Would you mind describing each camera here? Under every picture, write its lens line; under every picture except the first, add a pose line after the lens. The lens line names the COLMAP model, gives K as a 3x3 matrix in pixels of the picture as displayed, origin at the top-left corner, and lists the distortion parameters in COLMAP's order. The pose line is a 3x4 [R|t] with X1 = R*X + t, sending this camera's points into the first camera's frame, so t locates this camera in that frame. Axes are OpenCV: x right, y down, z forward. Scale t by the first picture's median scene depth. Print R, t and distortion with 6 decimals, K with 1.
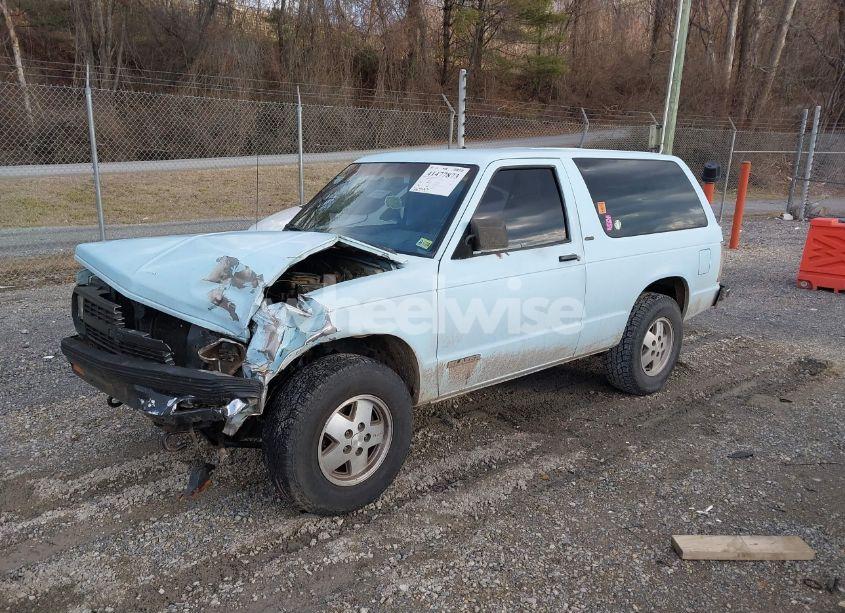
lens RADIAL K [[652.9, 0, 428.6], [0, 652.9, 339.8], [0, 0, 1]] dist [0.055727, -0.070670]
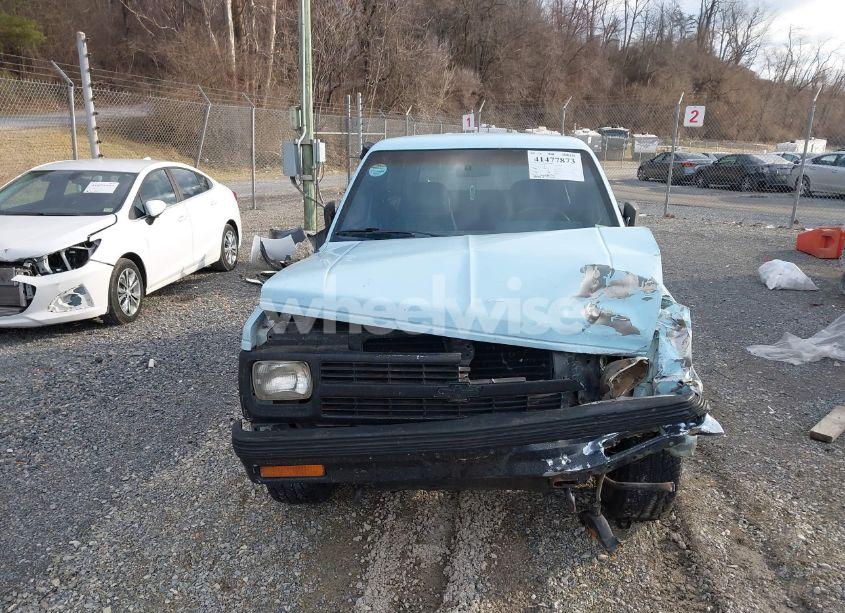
lens RADIAL K [[652.9, 0, 428.6], [0, 652.9, 339.8], [0, 0, 1]] dist [0.055727, -0.070670]
pose [[0.759535, -0.196253, 0.620154, -0.908434], [0.179398, 0.979624, 0.090293, -0.131592], [-0.625238, 0.042674, 0.779266, 0.430877]]
